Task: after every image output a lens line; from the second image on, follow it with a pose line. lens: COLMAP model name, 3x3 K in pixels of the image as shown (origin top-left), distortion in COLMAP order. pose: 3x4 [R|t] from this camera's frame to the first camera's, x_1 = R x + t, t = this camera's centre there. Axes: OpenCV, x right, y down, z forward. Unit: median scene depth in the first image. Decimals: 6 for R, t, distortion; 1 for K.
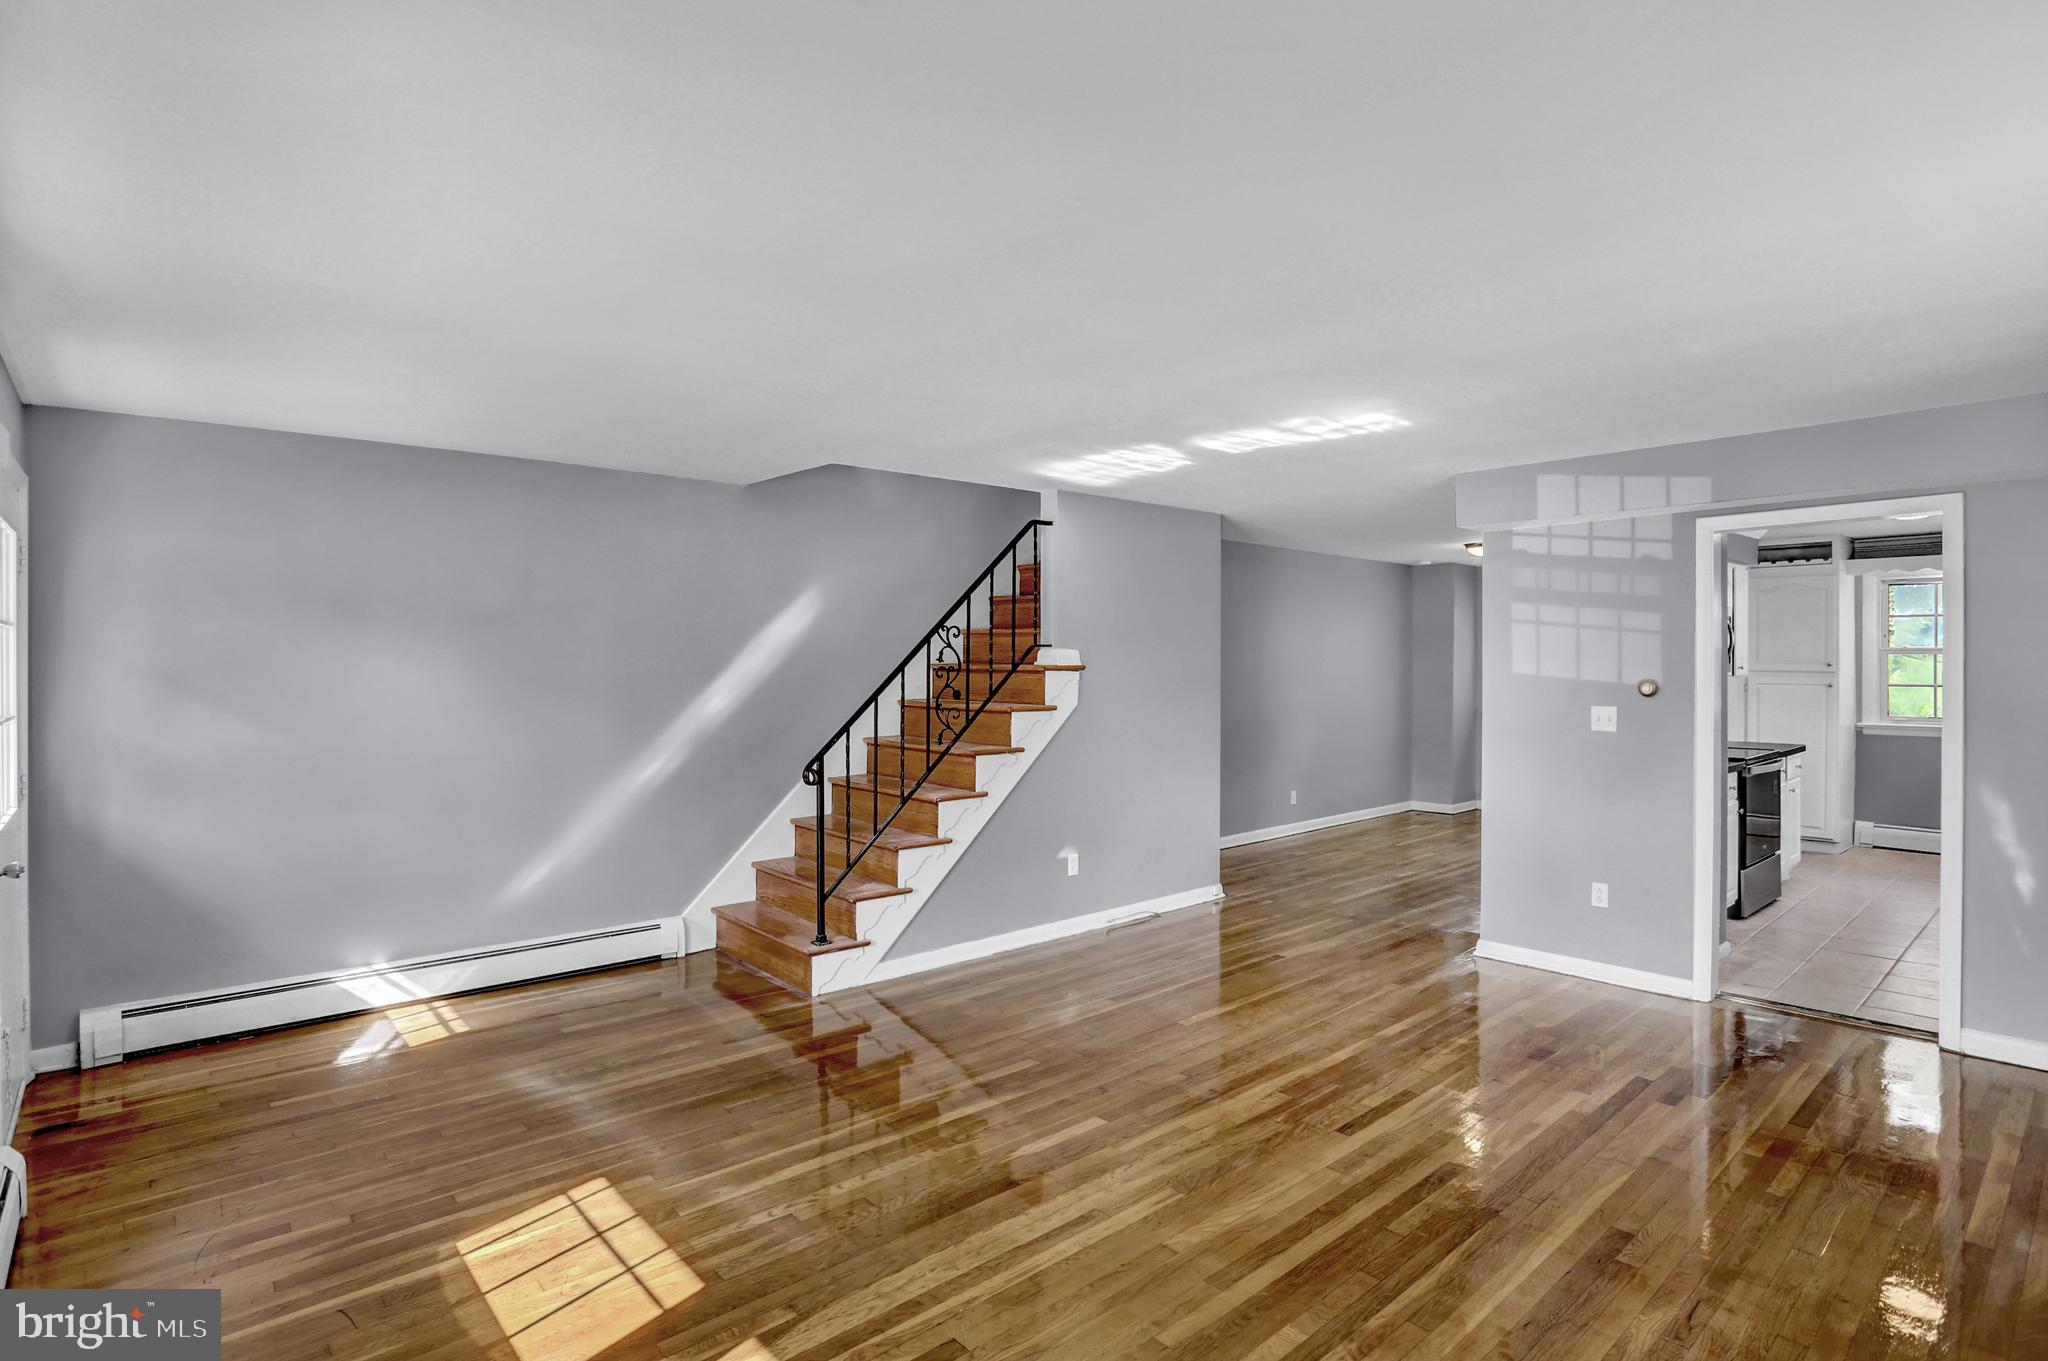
lens RADIAL K [[1032.6, 0, 1027.1], [0, 1032.6, 655.1], [0, 0, 1]] dist [-0.078996, 0.028900]
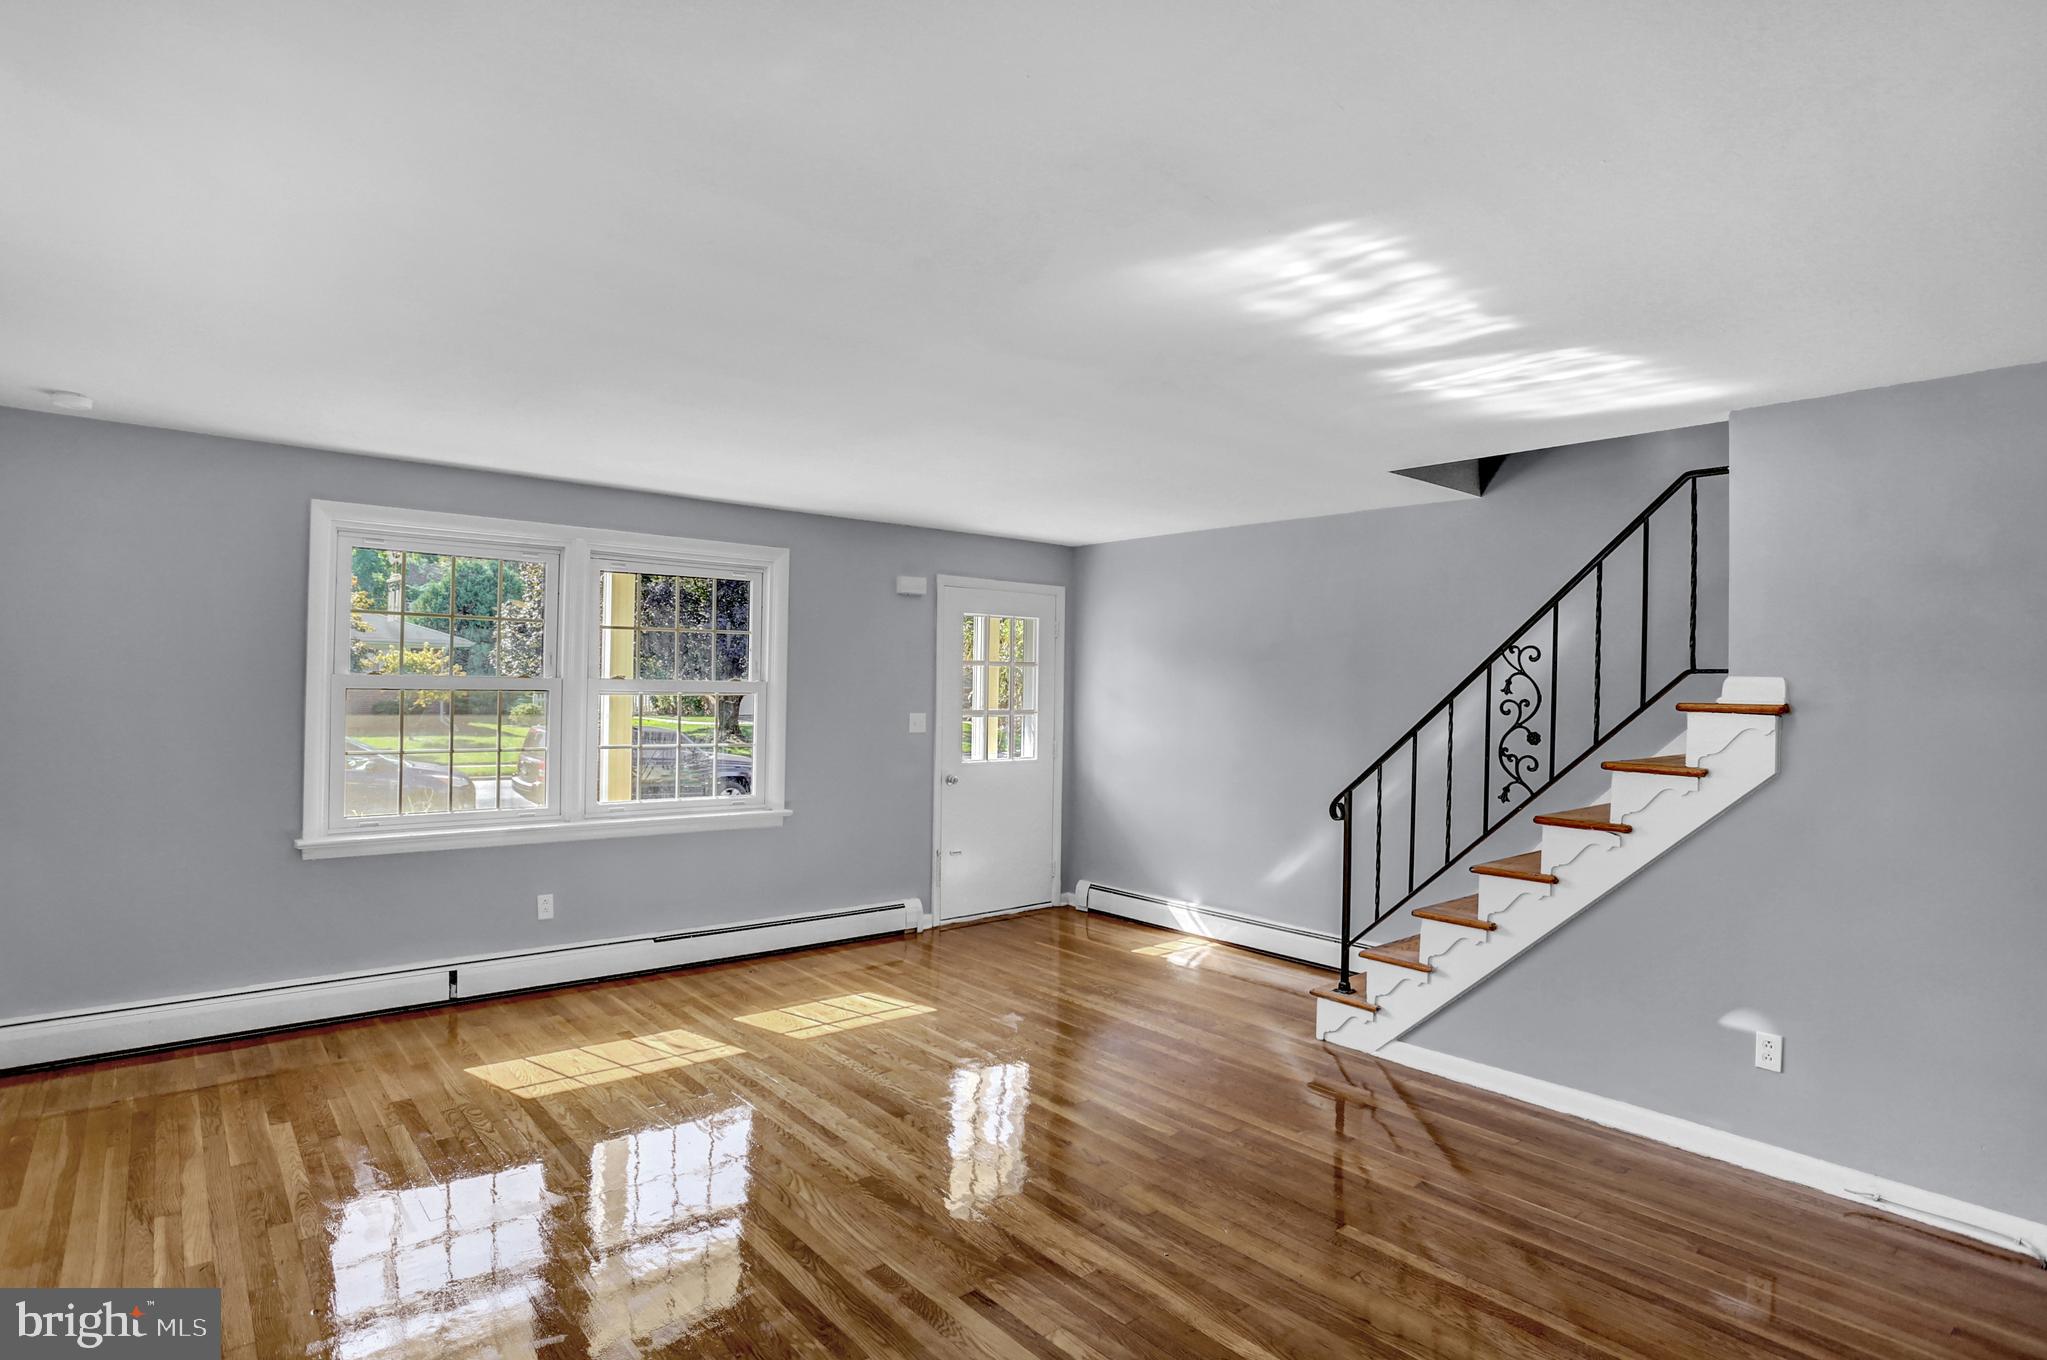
lens RADIAL K [[1056.3, 0, 1025.1], [0, 1056.3, 681.4], [0, 0, 1]] dist [-0.081563, 0.034897]
pose [[-0.021769, -0.000339, -0.999763, 0.761298], [-0.011798, 0.999930, -0.000082, 0.002005], [0.999693, 0.011793, -0.021772, 0.728853]]
